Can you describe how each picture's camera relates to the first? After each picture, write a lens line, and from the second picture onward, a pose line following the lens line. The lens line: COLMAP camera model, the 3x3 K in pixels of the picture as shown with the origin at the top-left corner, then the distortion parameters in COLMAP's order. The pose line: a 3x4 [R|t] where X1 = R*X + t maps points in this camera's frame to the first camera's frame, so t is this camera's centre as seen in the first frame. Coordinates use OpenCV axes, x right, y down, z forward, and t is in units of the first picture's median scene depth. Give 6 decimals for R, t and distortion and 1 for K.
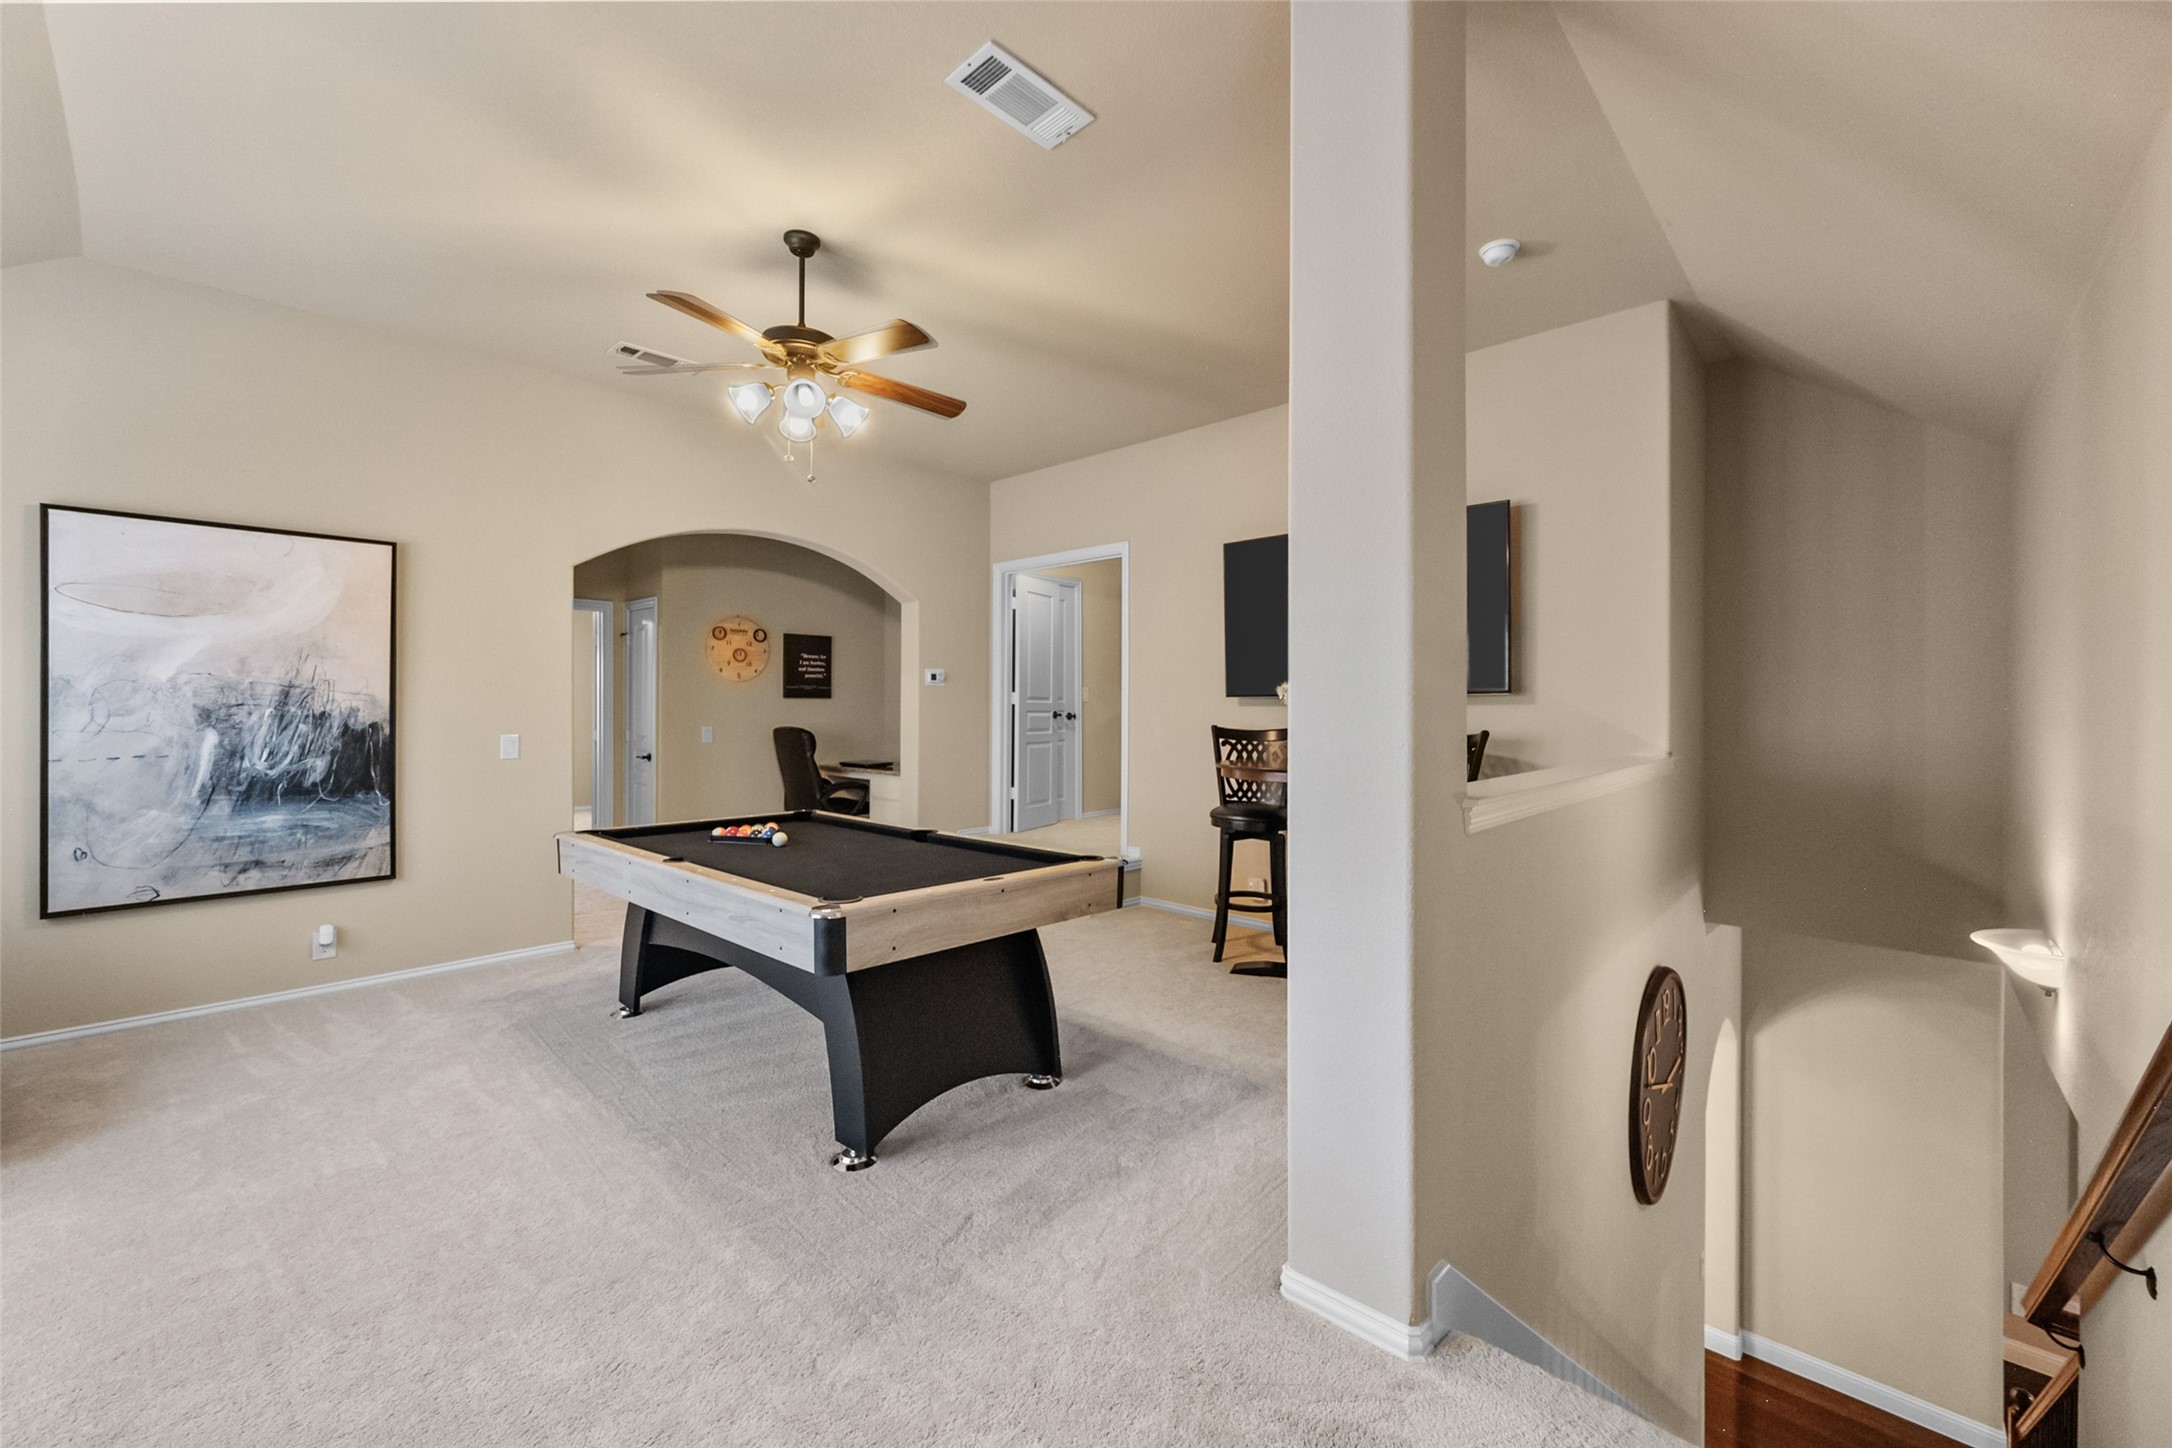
lens RADIAL K [[869.8, 0, 1086.8], [0, 869.8, 711.2], [0, 0, 1]] dist [0.000065, -0.000359]
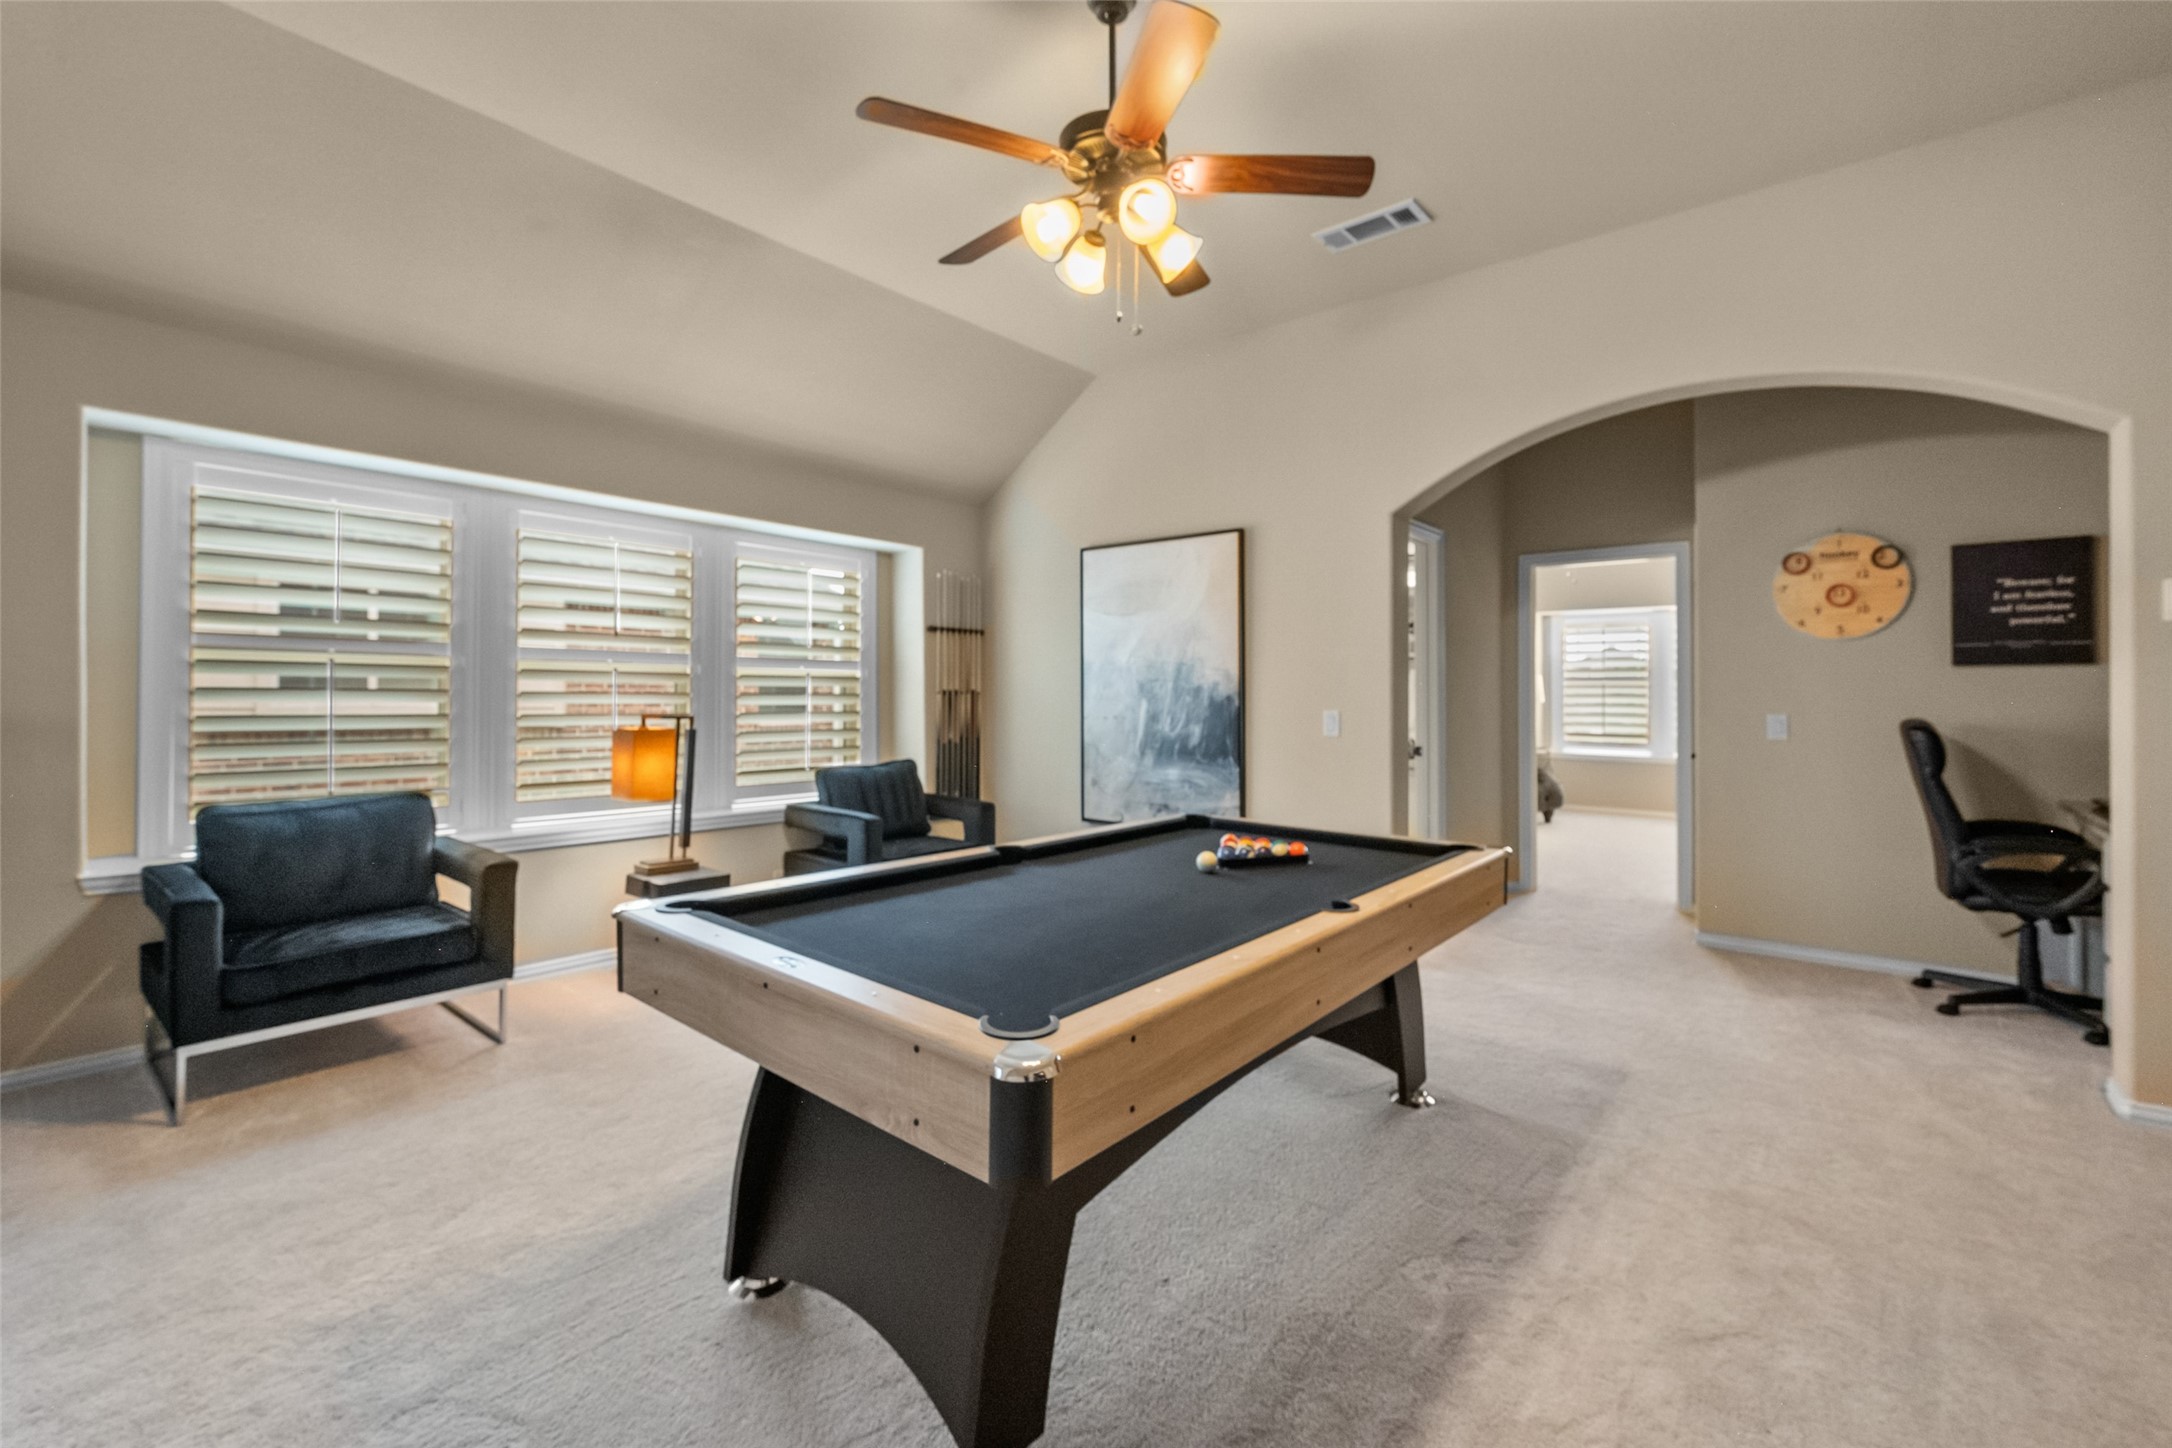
lens RADIAL K [[910.8, 0, 1115.3], [0, 910.8, 683.9], [0, 0, 1]] dist [0.004250, -0.001590]
pose [[0.056345, -0.005871, -0.998394, 0.341622], [-0.008175, 0.999946, -0.006341, 0.007075], [0.998378, 0.008519, 0.056294, 0.829514]]
